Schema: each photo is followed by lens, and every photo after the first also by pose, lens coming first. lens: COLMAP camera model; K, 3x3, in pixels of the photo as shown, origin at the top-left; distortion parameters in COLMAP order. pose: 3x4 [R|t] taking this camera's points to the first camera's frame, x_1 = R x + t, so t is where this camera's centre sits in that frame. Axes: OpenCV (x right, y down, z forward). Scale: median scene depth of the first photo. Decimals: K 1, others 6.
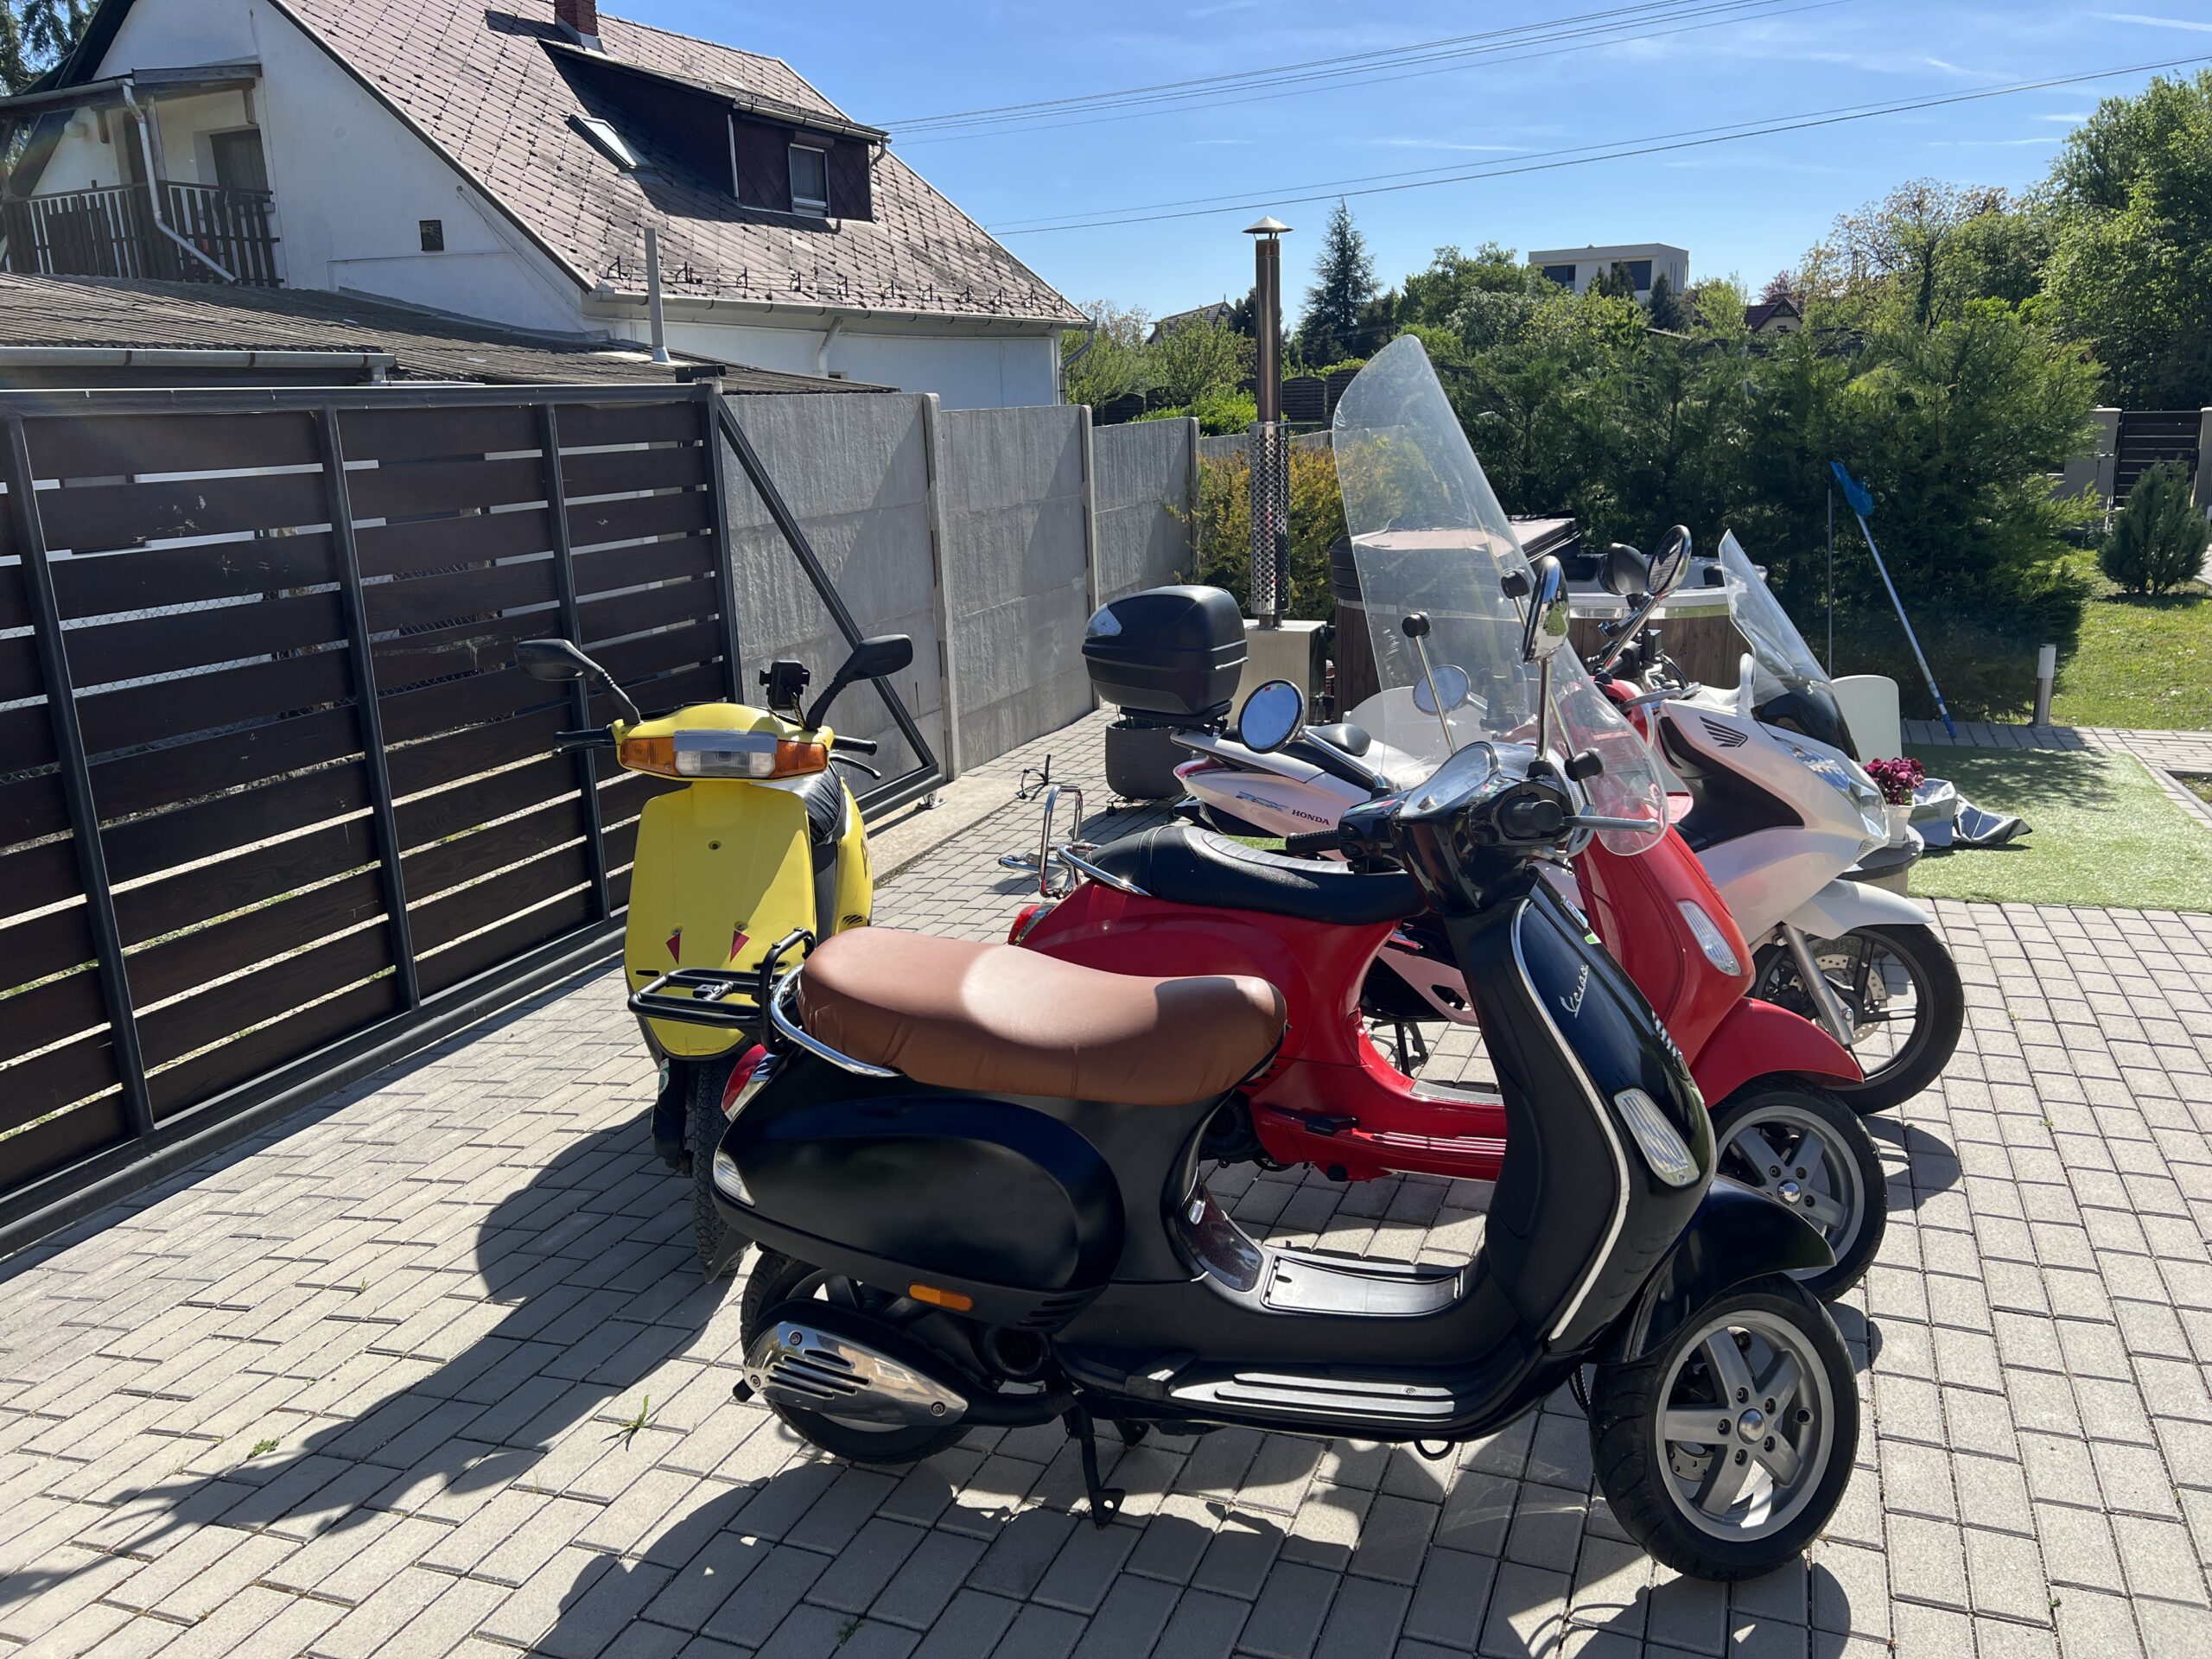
lens RADIAL K [[1665.9, 0, 1124.3], [0, 1665.9, 831.4], [0, 0, 1]] dist [0.053572, -0.057624]
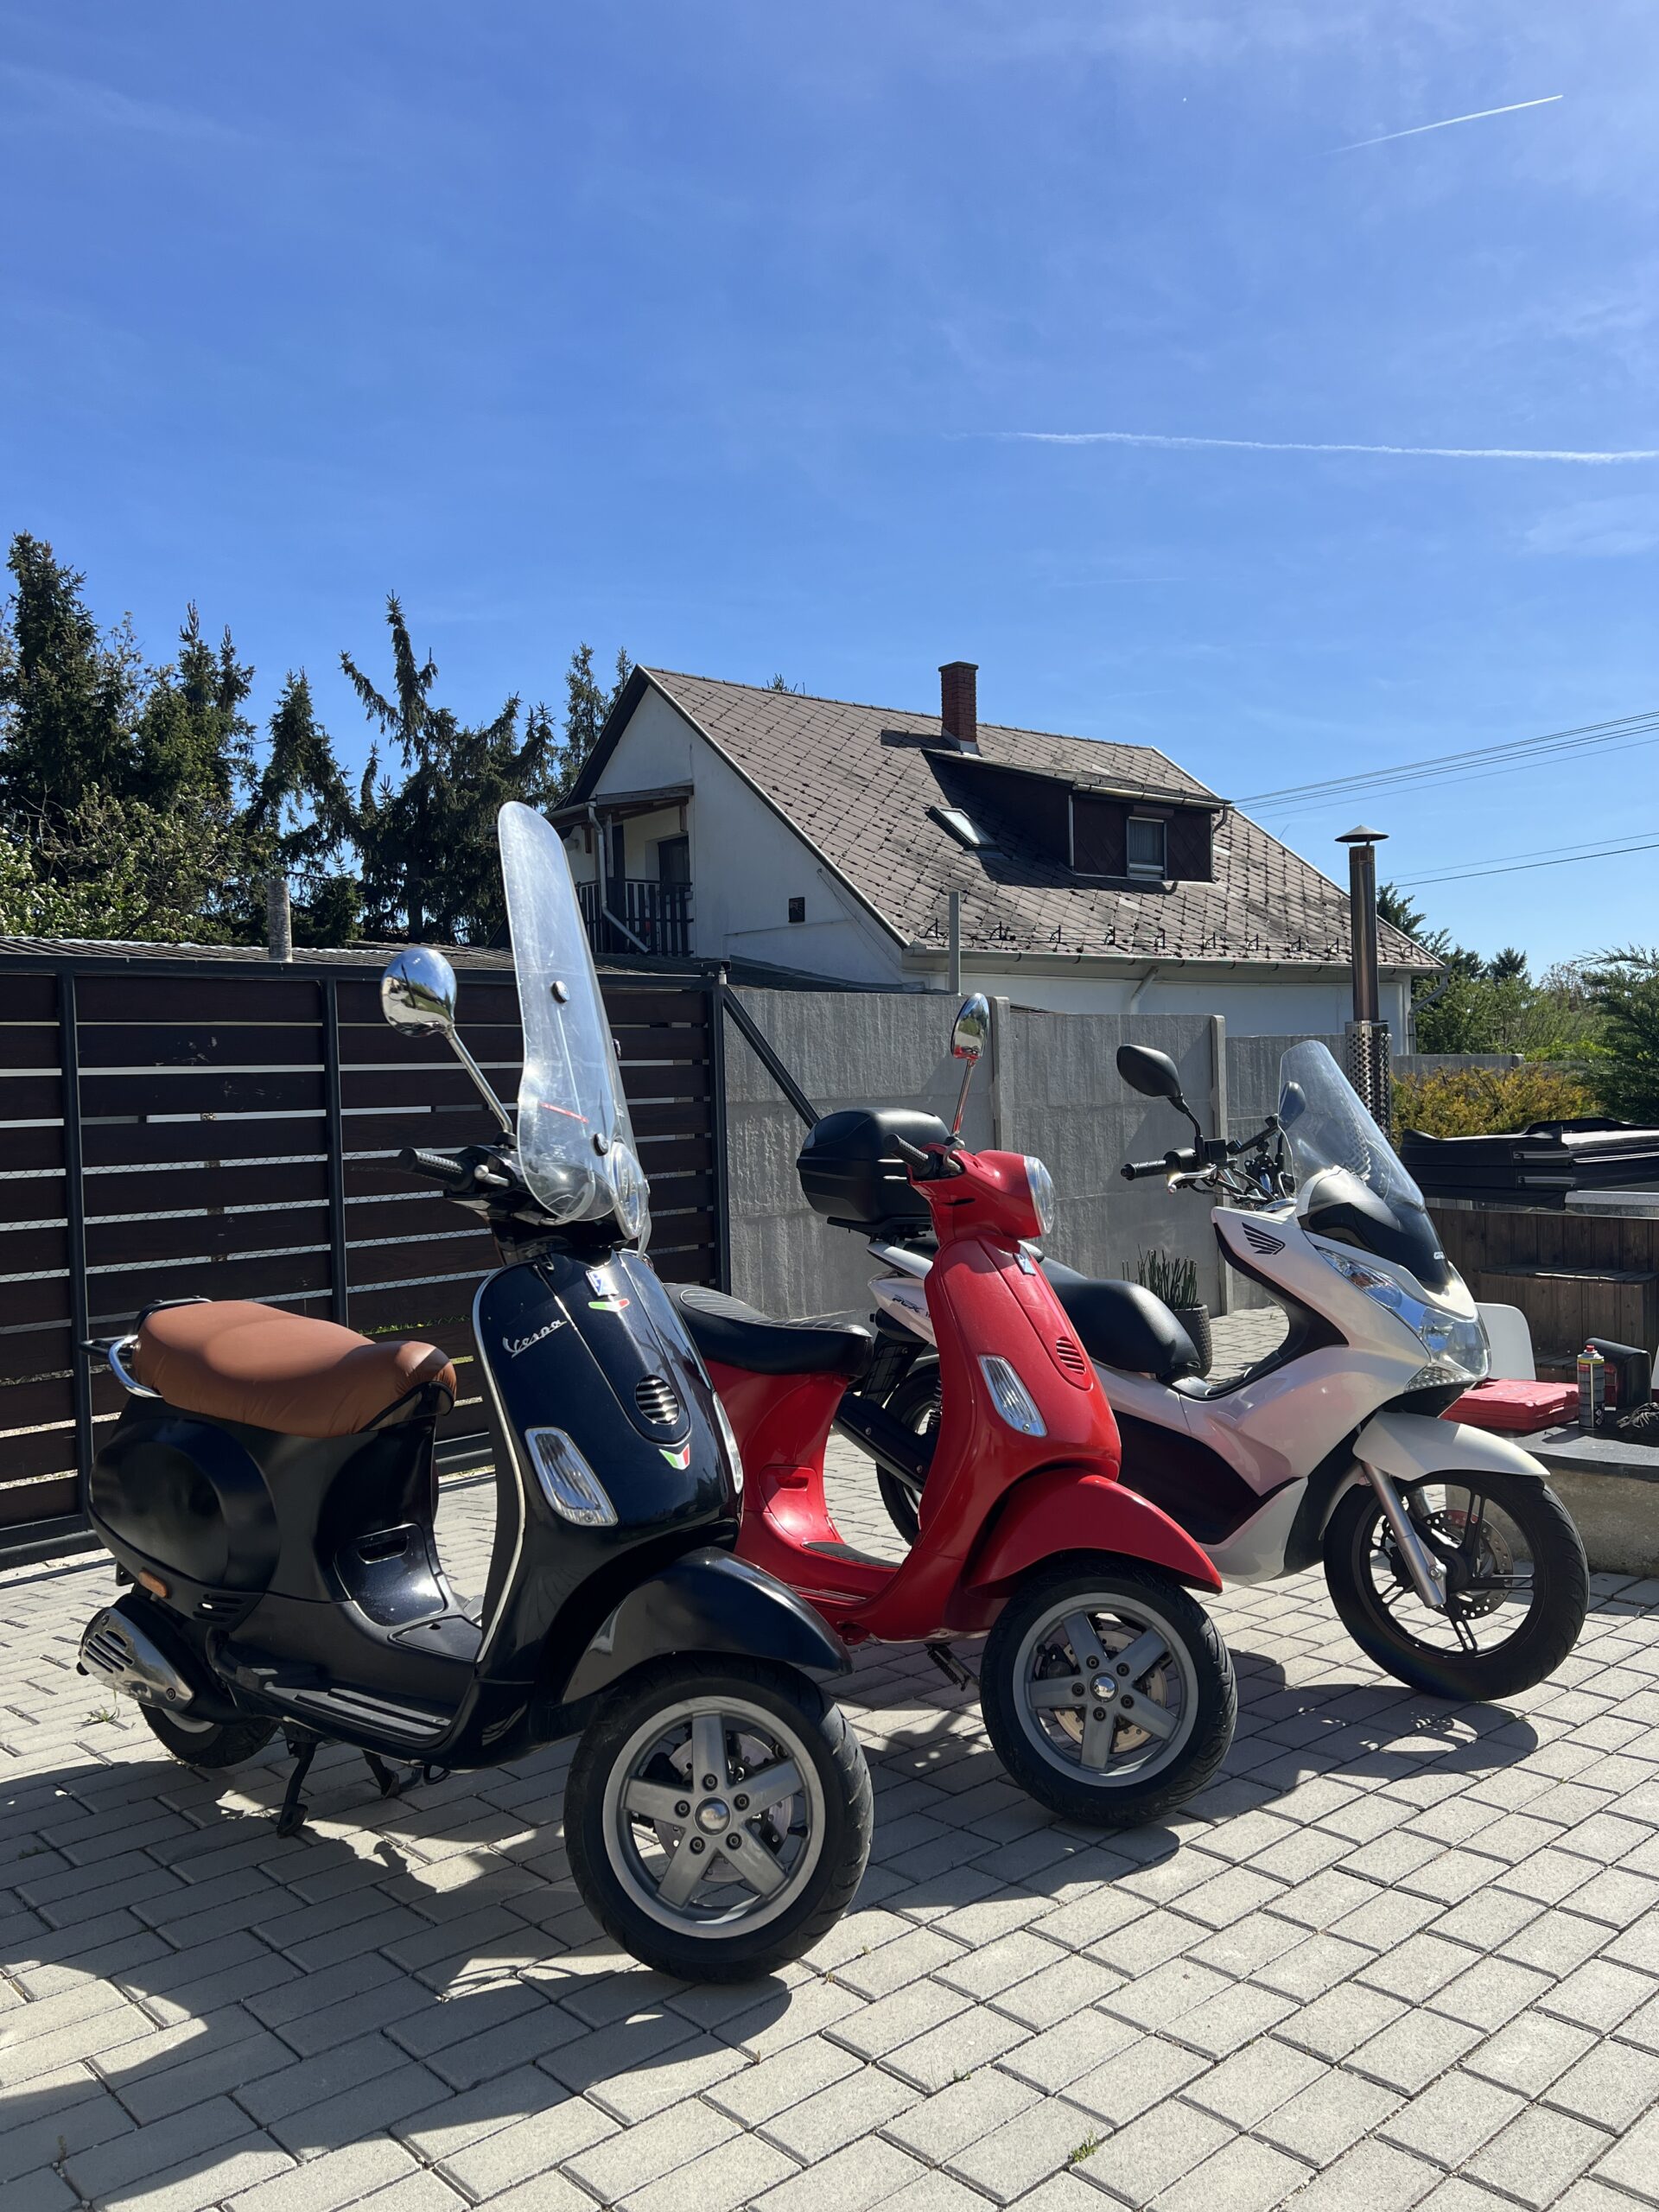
lens RADIAL K [[1665.9, 0, 818.7], [0, 1665.9, 1137.4], [0, 0, 1]] dist [0.053572, -0.057624]
pose [[0.901383, 0.015755, -0.432737, 0.107123], [-0.106139, 0.976892, -0.185518, 0.017339], [0.419814, 0.213153, 0.882226, 0.007415]]
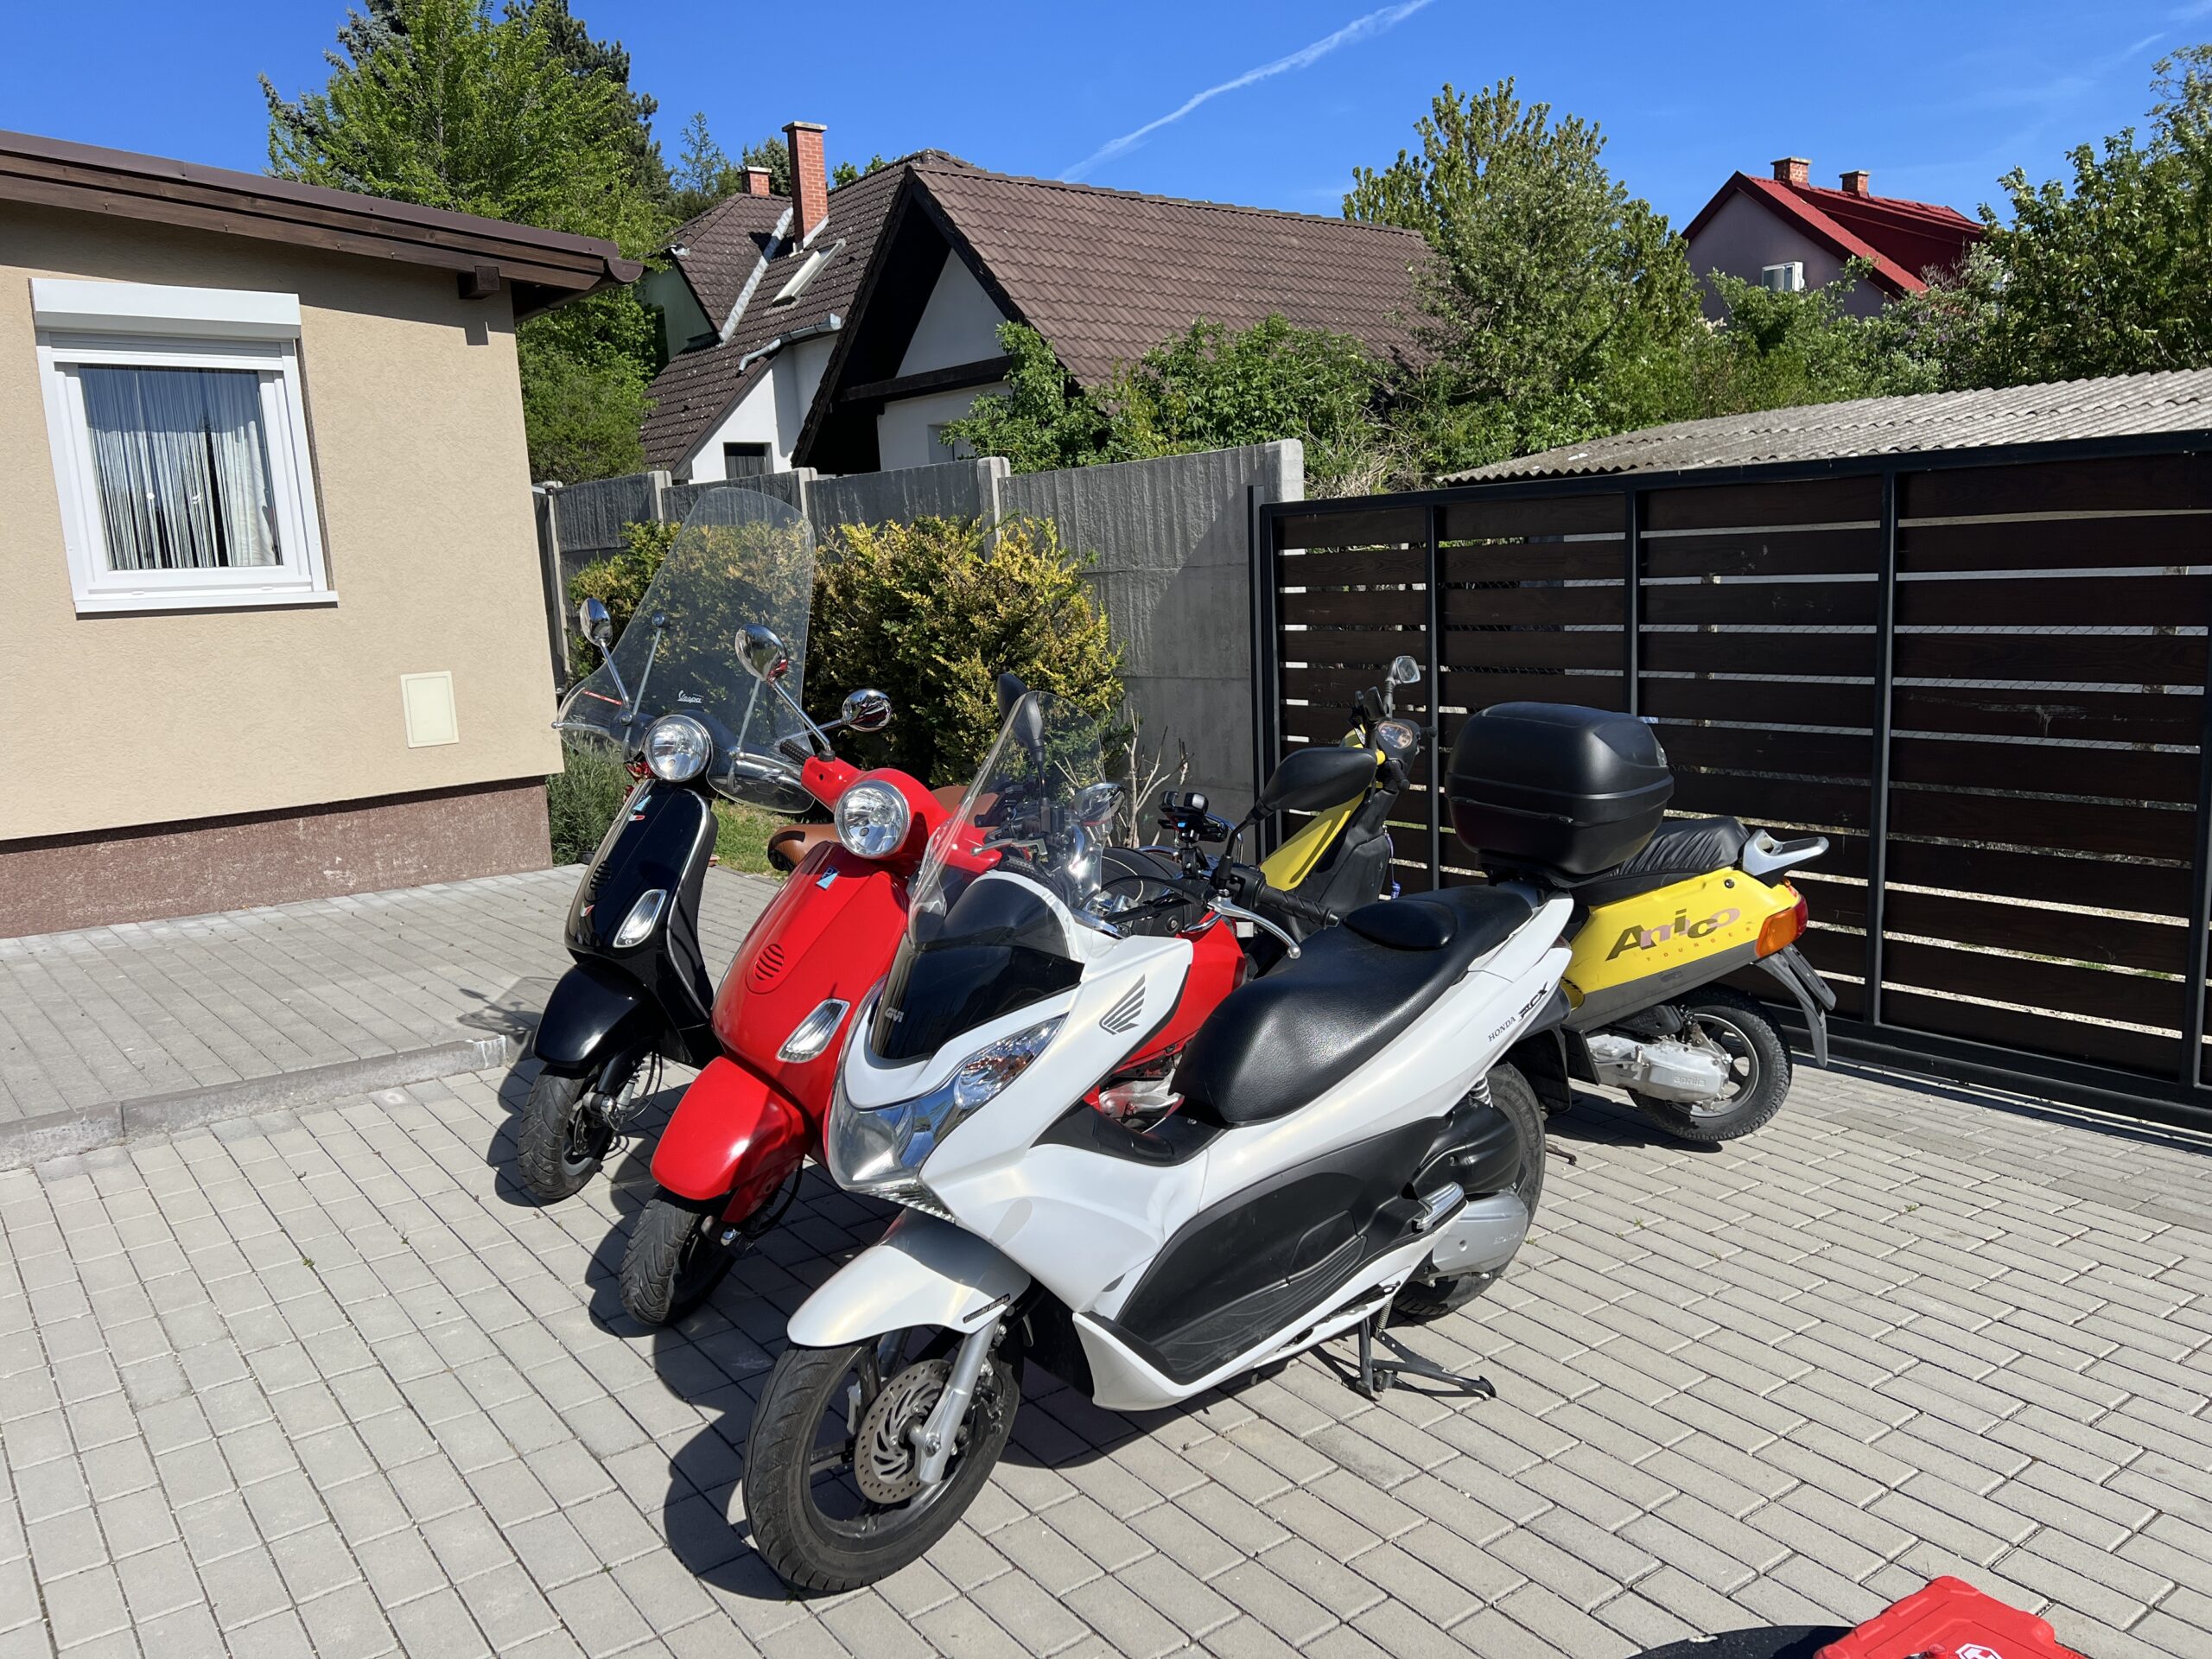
lens RADIAL K [[1665.9, 0, 1105.3], [0, 1665.9, 839.2], [0, 0, 1]] dist [0.053572, -0.057624]
pose [[-0.513180, 0.187937, -0.837452, 0.188888], [-0.164743, 0.936020, 0.311009, -0.069217], [0.842322, 0.297568, -0.449386, 0.275493]]
